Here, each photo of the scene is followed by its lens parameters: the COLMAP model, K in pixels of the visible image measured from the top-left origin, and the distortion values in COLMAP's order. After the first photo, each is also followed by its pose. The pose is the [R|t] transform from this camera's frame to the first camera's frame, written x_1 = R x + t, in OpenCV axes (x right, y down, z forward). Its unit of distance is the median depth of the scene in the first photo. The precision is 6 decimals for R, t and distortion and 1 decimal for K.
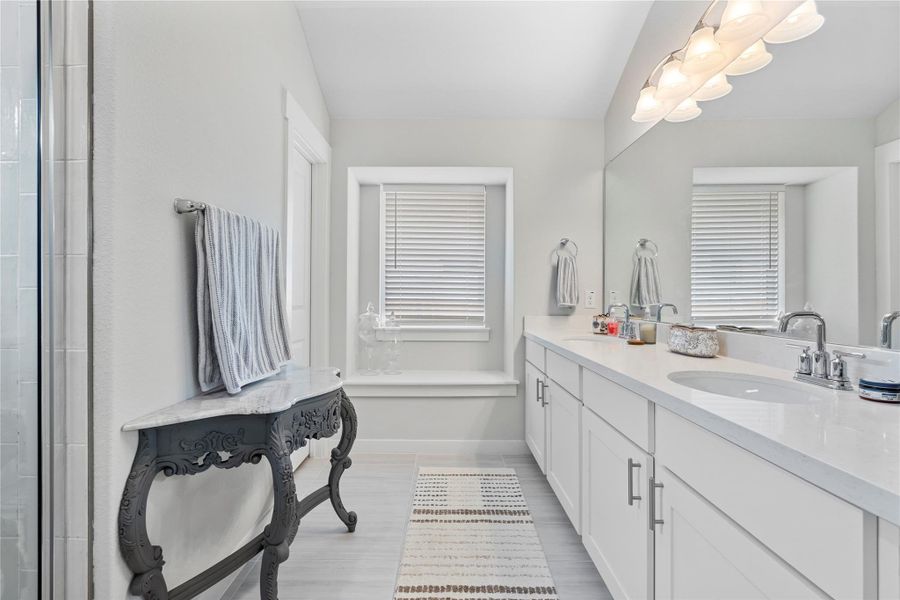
lens RADIAL K [[415.5, 0, 443.7], [0, 415.5, 303.3], [0, 0, 1]] dist [0.000785, 0.000138]
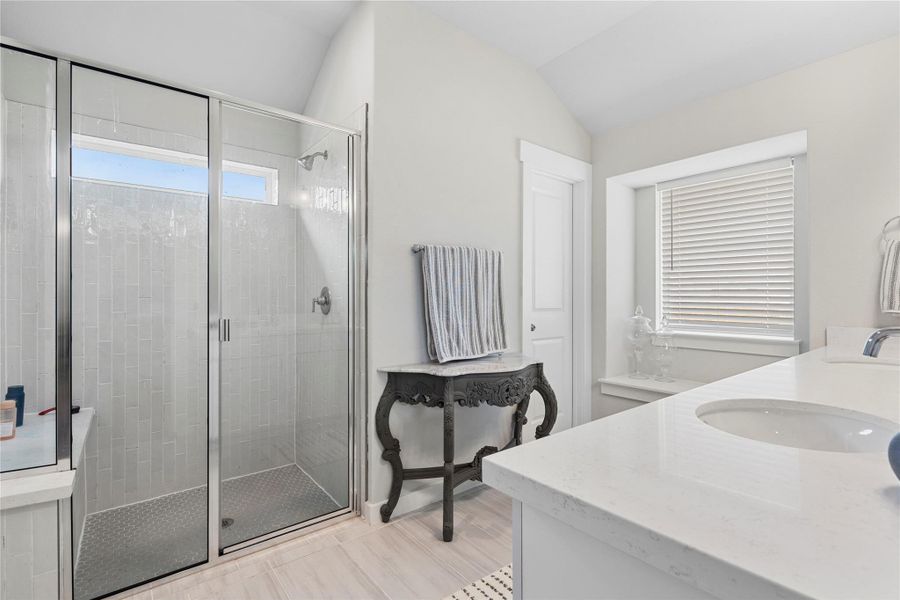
lens RADIAL K [[415.5, 0, 443.7], [0, 415.5, 303.3], [0, 0, 1]] dist [0.000785, 0.000138]
pose [[0.622011, 0.005341, -0.782990, 0.693764], [-0.009555, 0.999954, -0.000769, -0.006779], [0.782950, 0.007960, 0.622033, 0.026165]]
